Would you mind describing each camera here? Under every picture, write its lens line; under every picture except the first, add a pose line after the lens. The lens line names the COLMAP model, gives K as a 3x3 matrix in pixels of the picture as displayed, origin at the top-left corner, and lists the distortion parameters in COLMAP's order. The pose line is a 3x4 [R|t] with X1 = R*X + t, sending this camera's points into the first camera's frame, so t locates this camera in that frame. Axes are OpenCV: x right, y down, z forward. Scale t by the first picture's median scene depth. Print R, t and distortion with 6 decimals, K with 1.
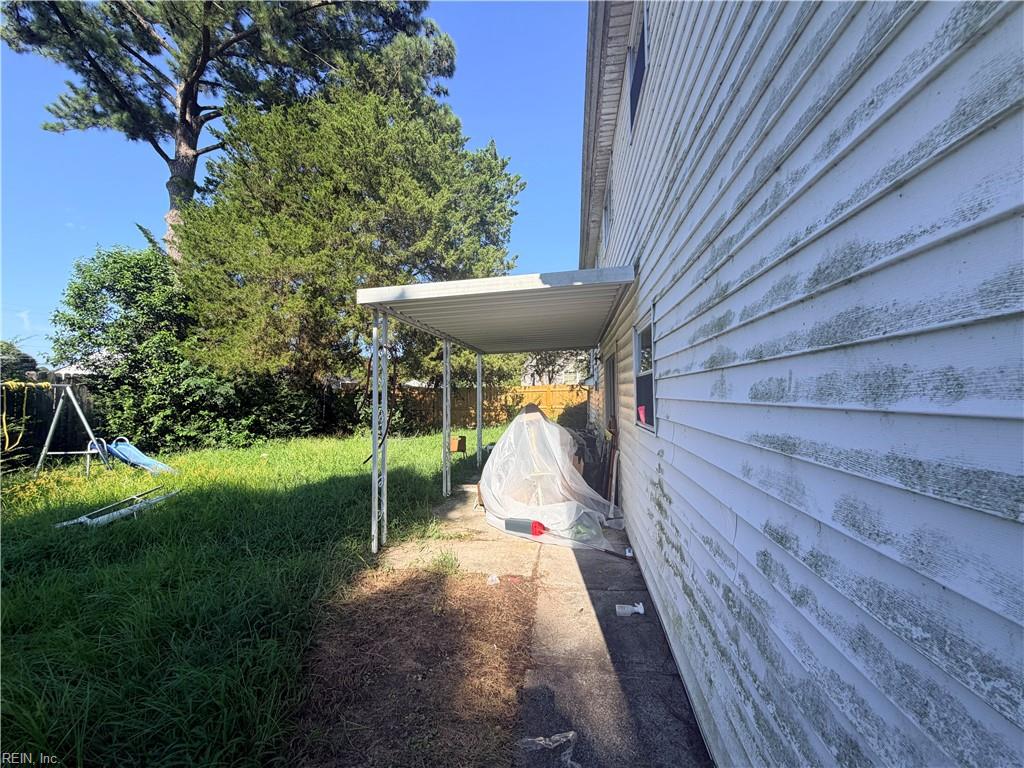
lens RADIAL K [[408.2, 0, 509.9], [0, 408.2, 385.0], [0, 0, 1]] dist [-0.000455, 0.000010]
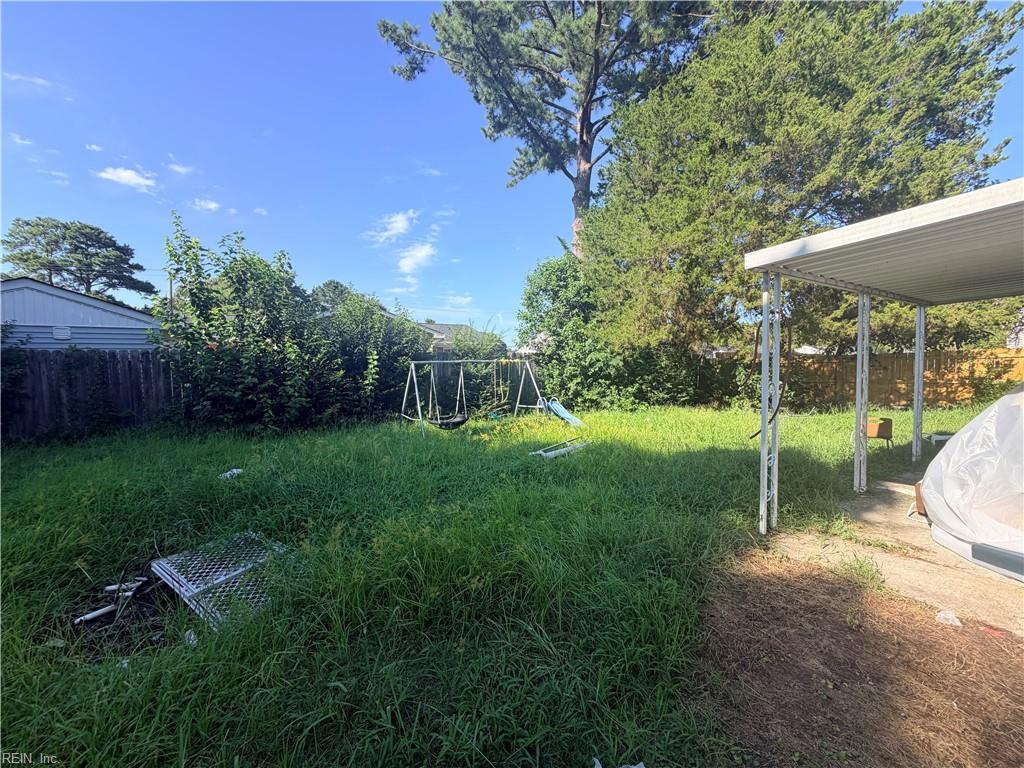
lens RADIAL K [[408.2, 0, 509.9], [0, 408.2, 385.0], [0, 0, 1]] dist [-0.000455, 0.000010]
pose [[0.657335, 0.026306, -0.753139, -0.005657], [0.029223, 0.997749, 0.060355, -0.002224], [0.753032, -0.061683, 0.655086, -0.014418]]
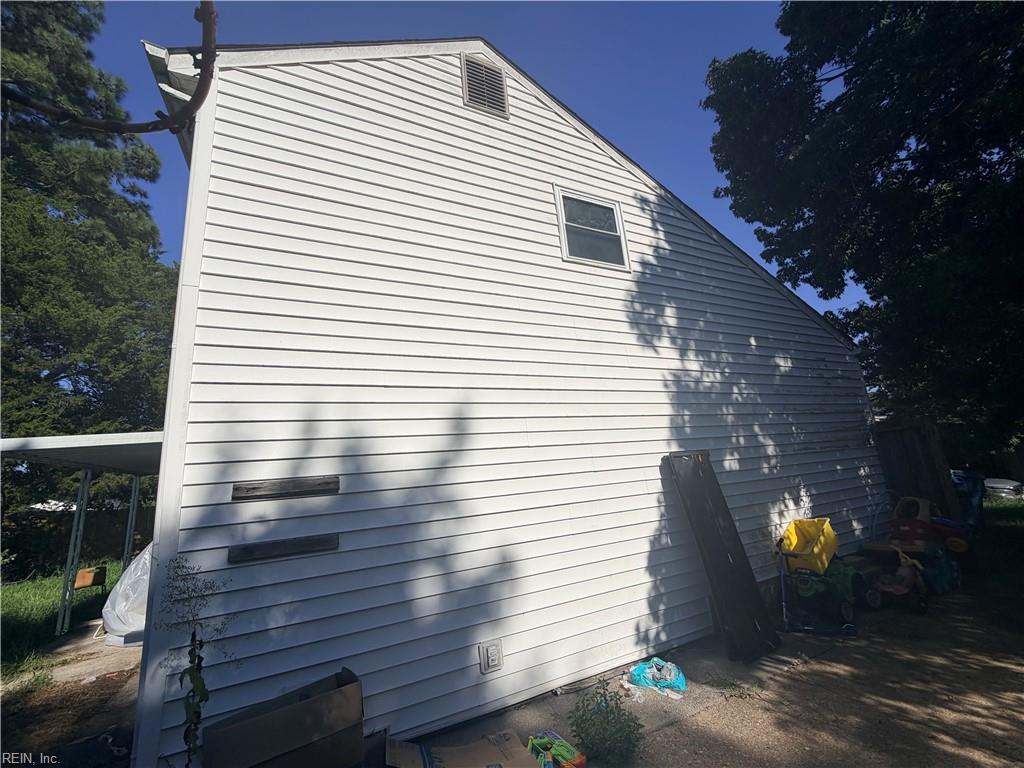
lens RADIAL K [[408.2, 0, 509.9], [0, 408.2, 385.0], [0, 0, 1]] dist [-0.000455, 0.000010]
pose [[0.826278, 0.064979, 0.559502, 0.085862], [0.066387, 0.975166, -0.211293, -0.018921], [-0.559337, 0.211730, 0.801444, -0.296537]]
